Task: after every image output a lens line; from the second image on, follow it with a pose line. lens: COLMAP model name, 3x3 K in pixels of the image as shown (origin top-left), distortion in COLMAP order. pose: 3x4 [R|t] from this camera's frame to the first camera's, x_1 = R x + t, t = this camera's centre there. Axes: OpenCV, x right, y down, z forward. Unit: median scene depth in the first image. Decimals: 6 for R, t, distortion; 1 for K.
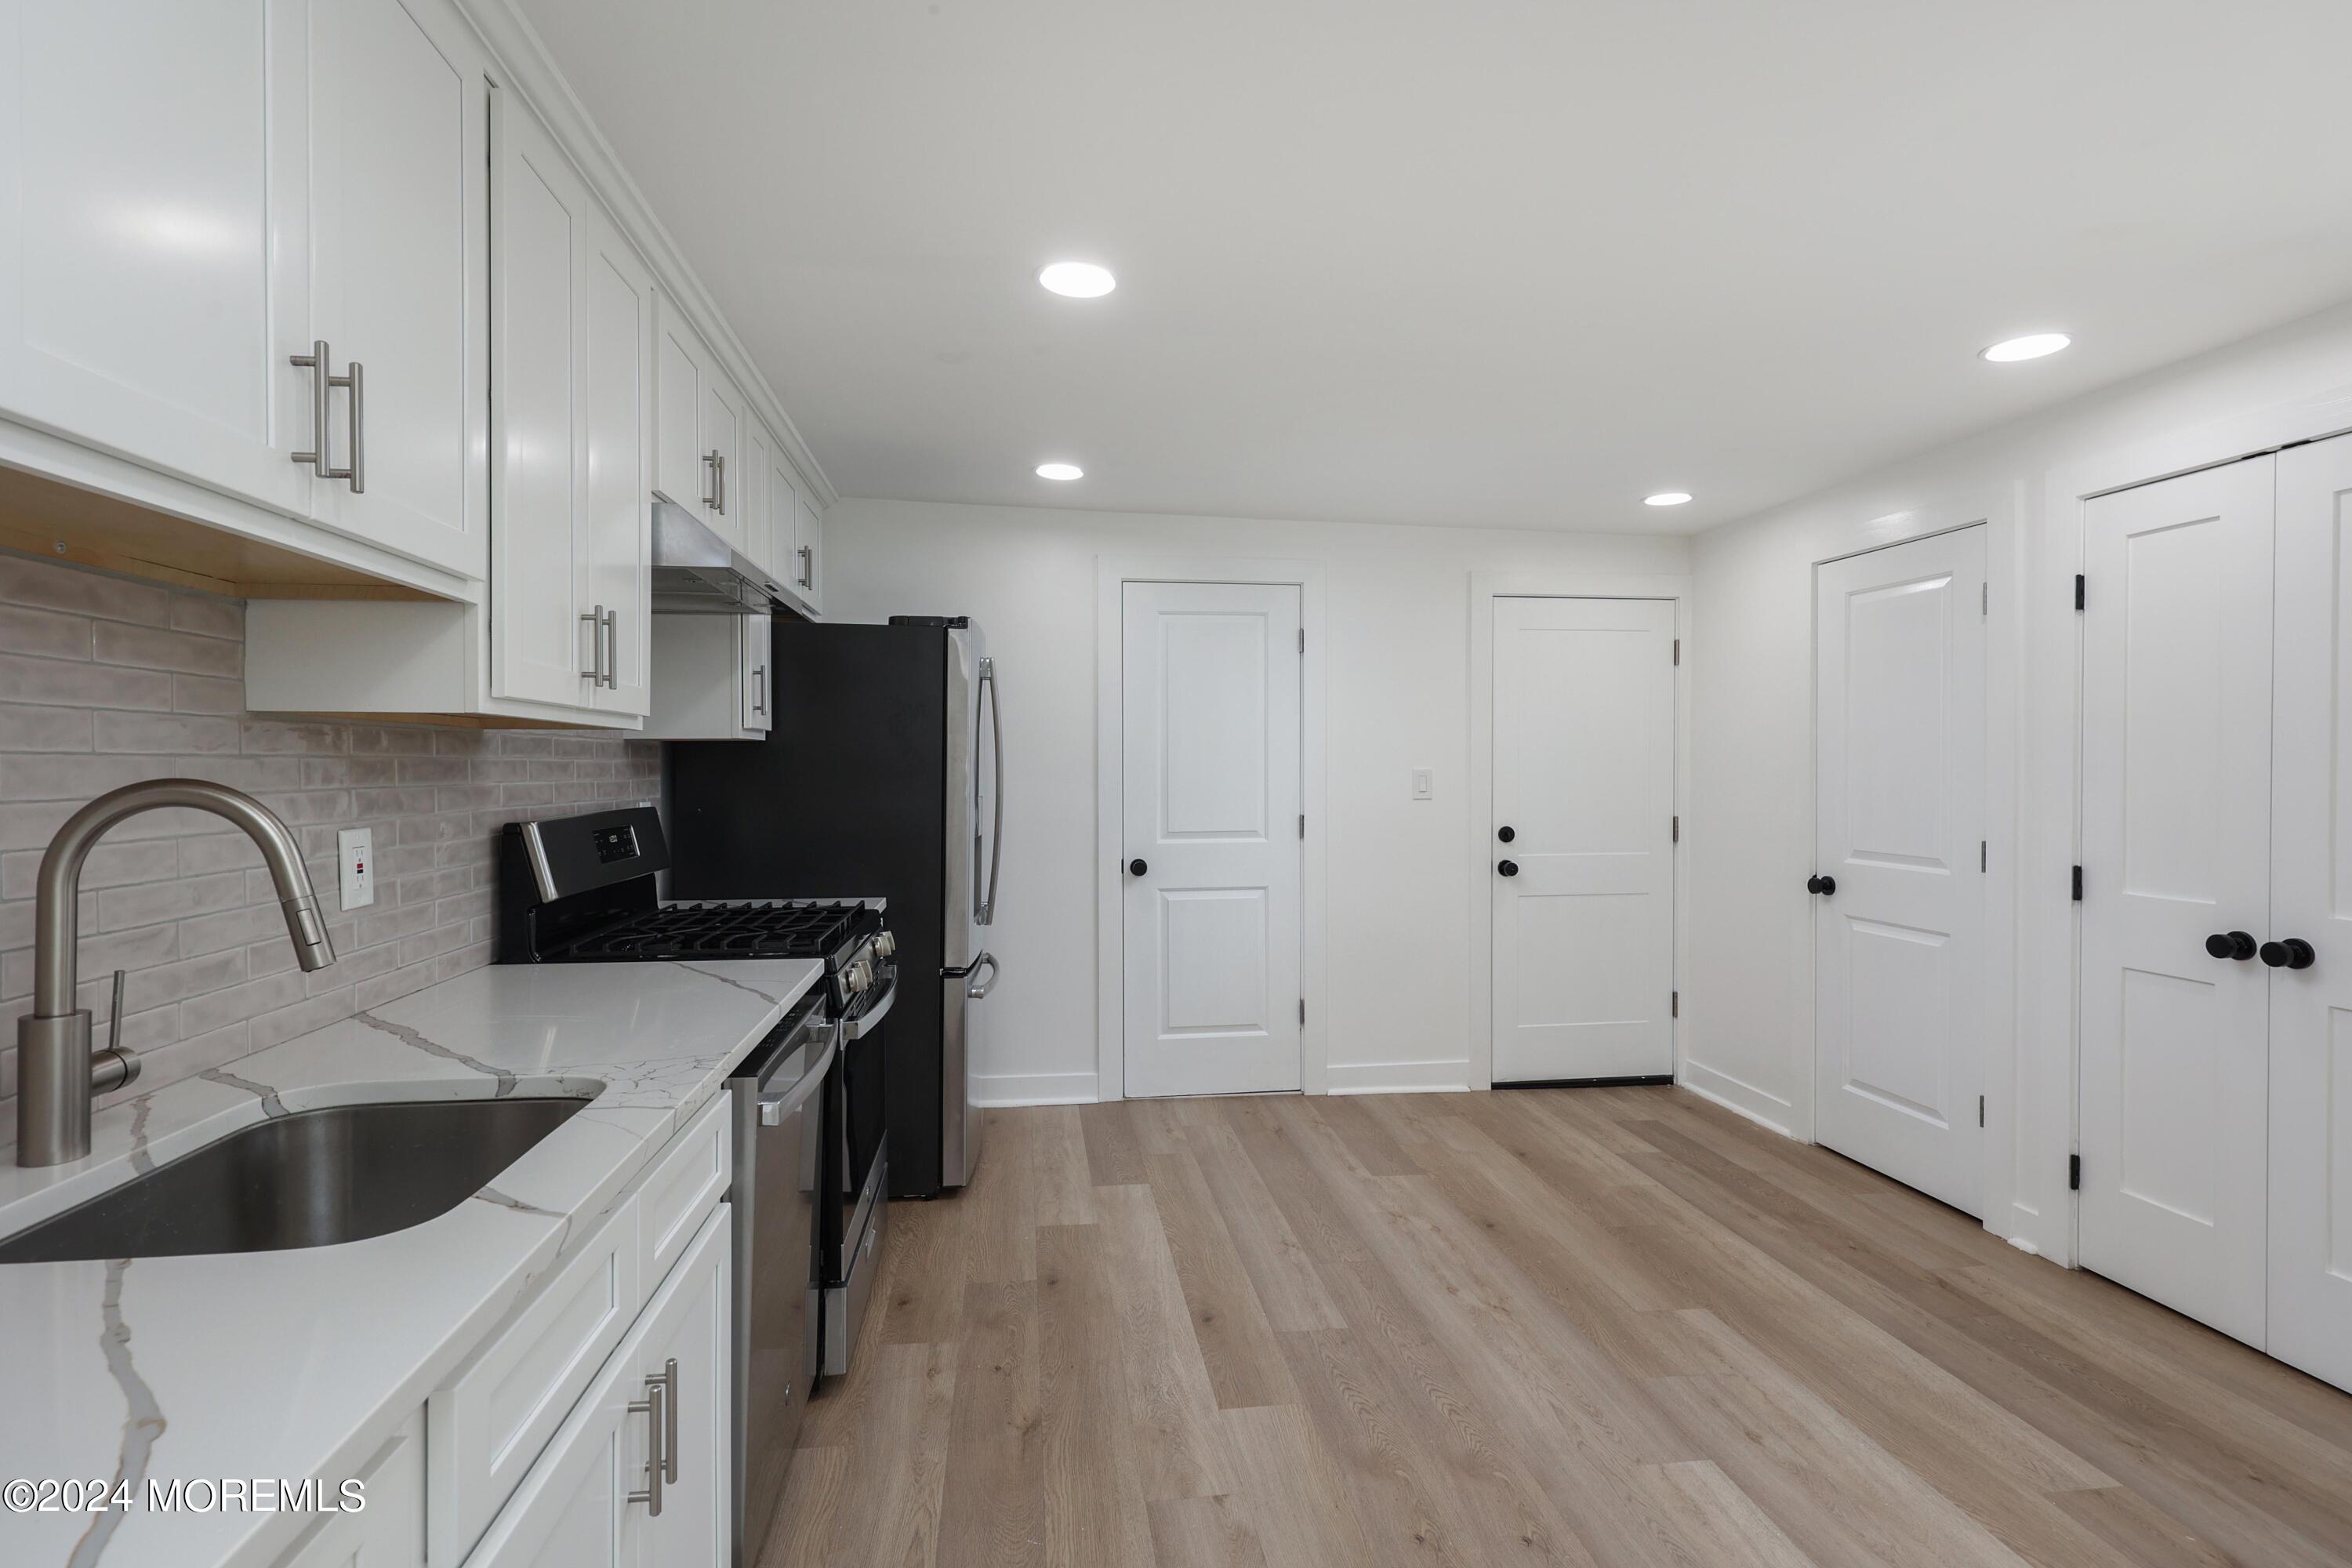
lens RADIAL K [[1153.3, 0, 1190.9], [0, 1153.3, 785.4], [0, 0, 1]] dist [0.000305, -0.000059]
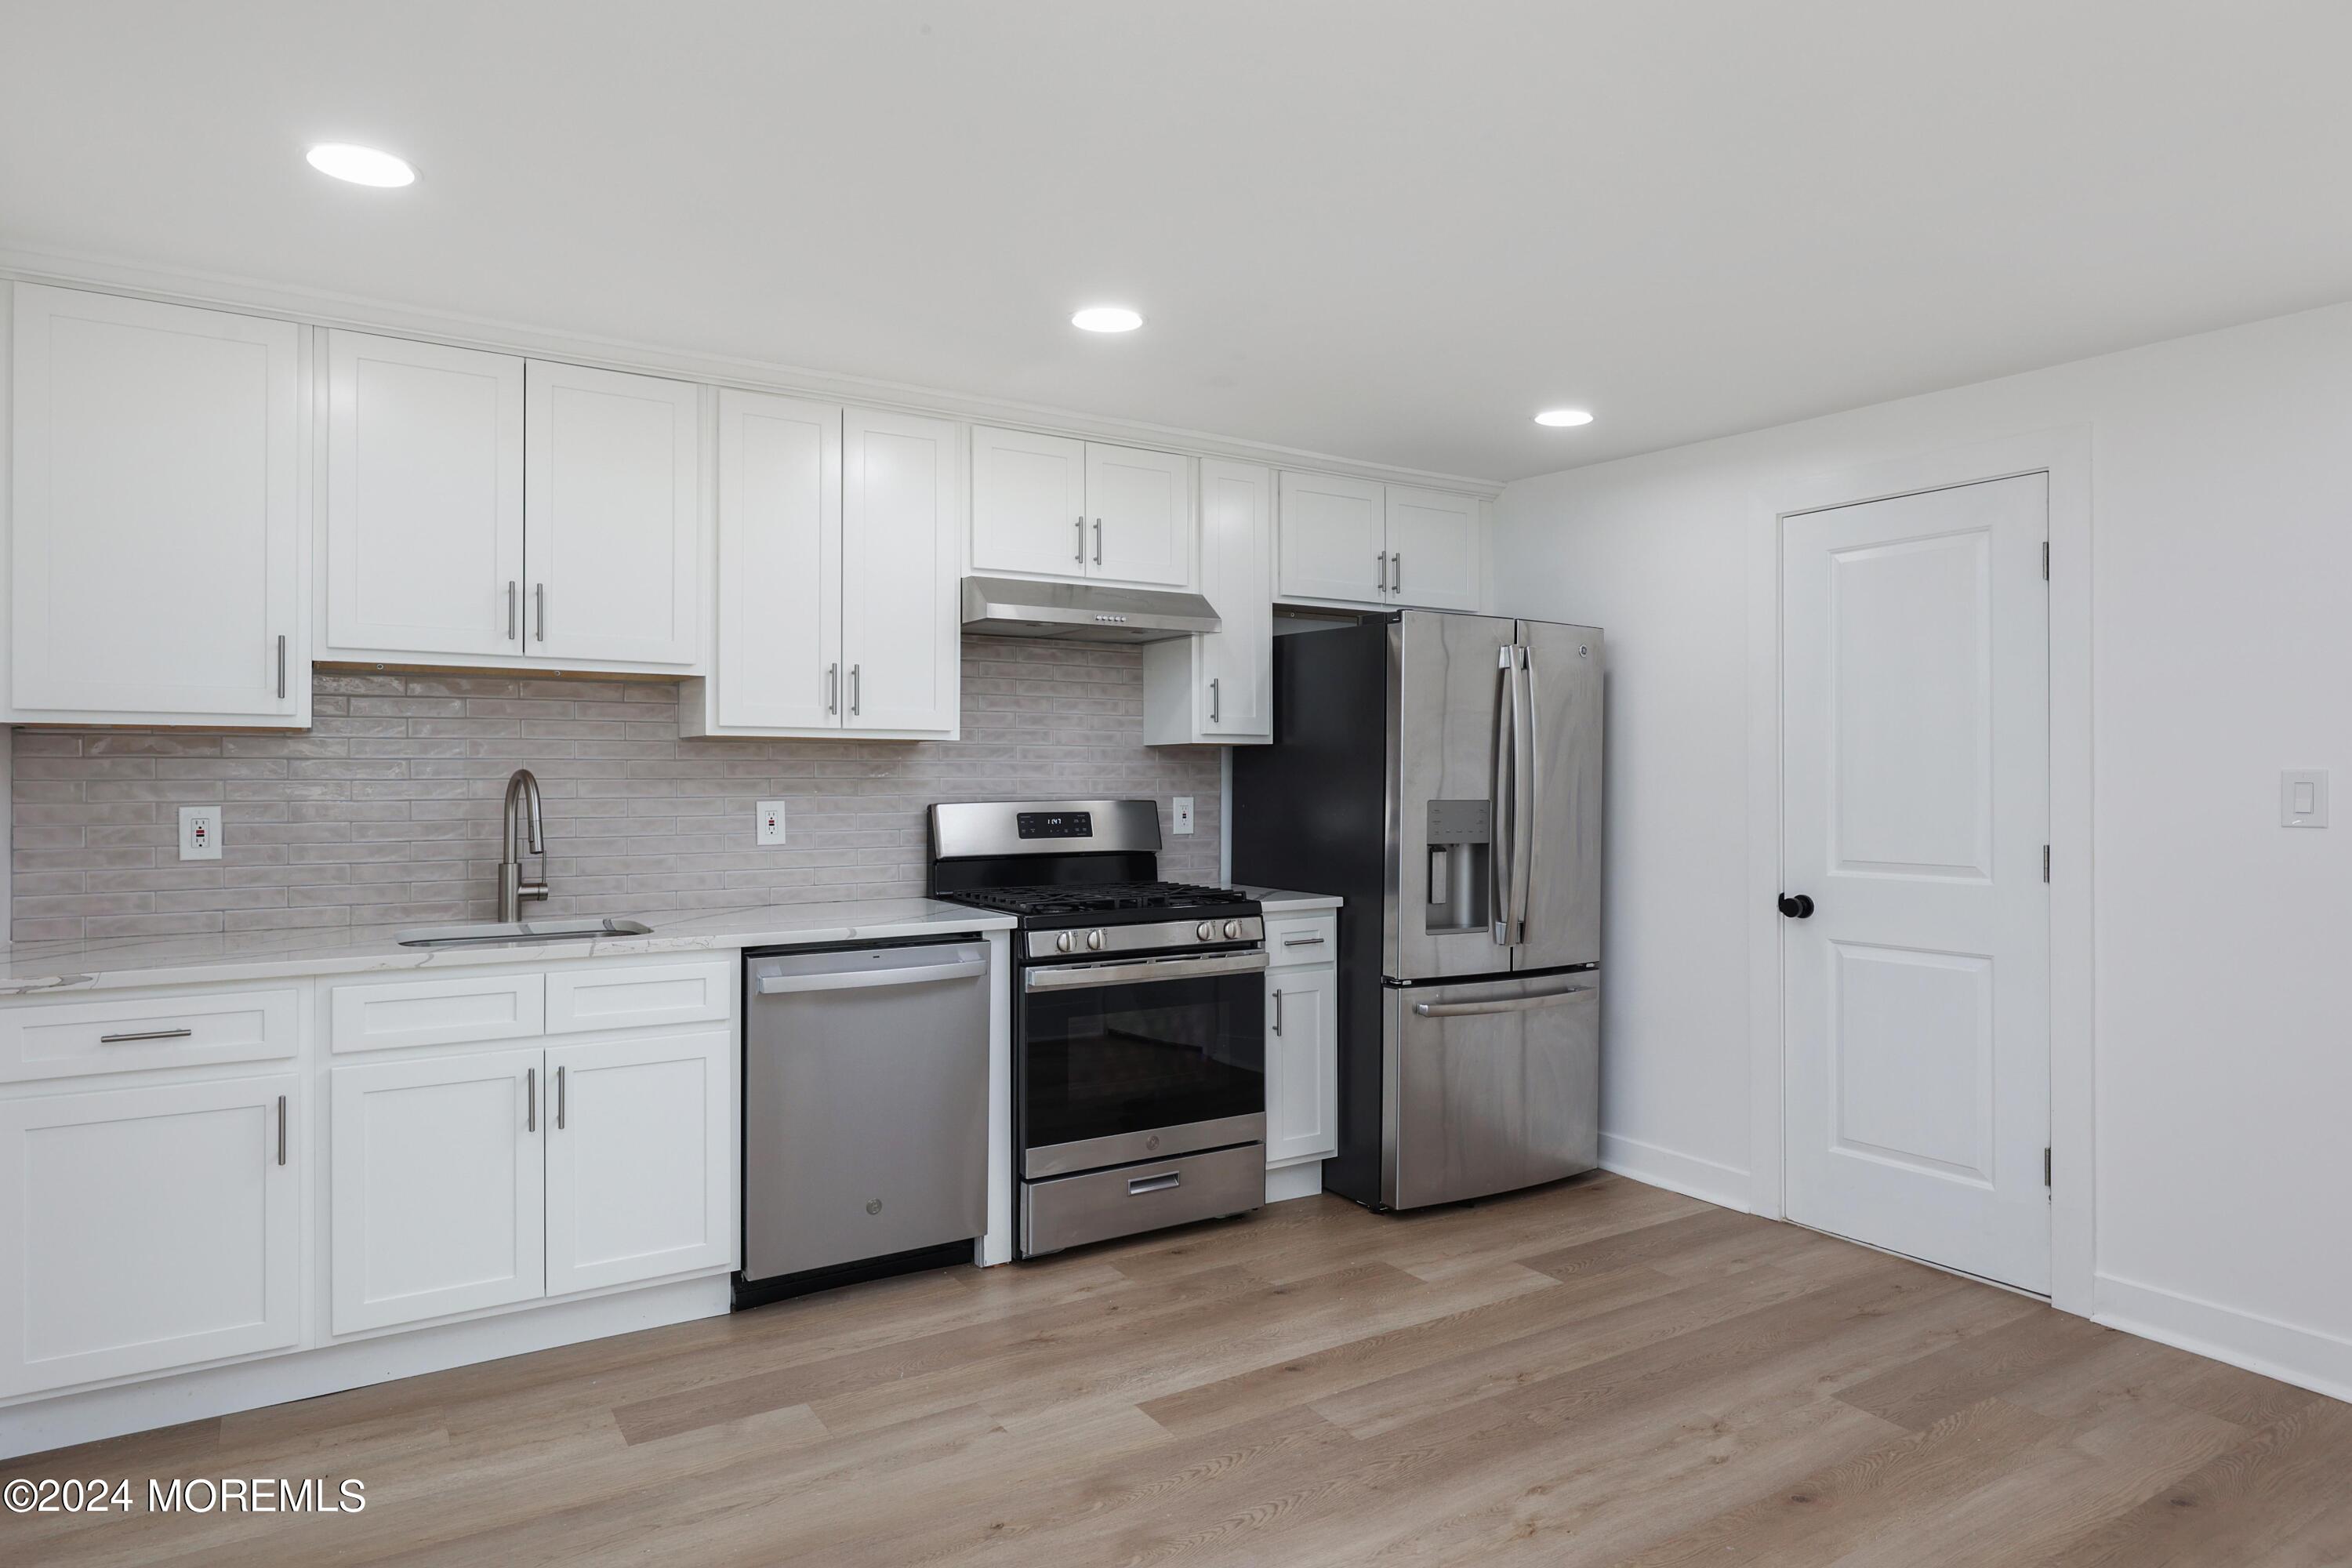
lens RADIAL K [[1404.3, 0, 1164.6], [0, 1404.3, 774.9], [0, 0, 1]] dist [0.002889, -0.000692]
pose [[0.397758, 0.000035, -0.917491, 1.097200], [-0.016563, 0.999837, -0.007143, 0.002175], [0.917341, 0.018038, 0.397693, 0.502143]]
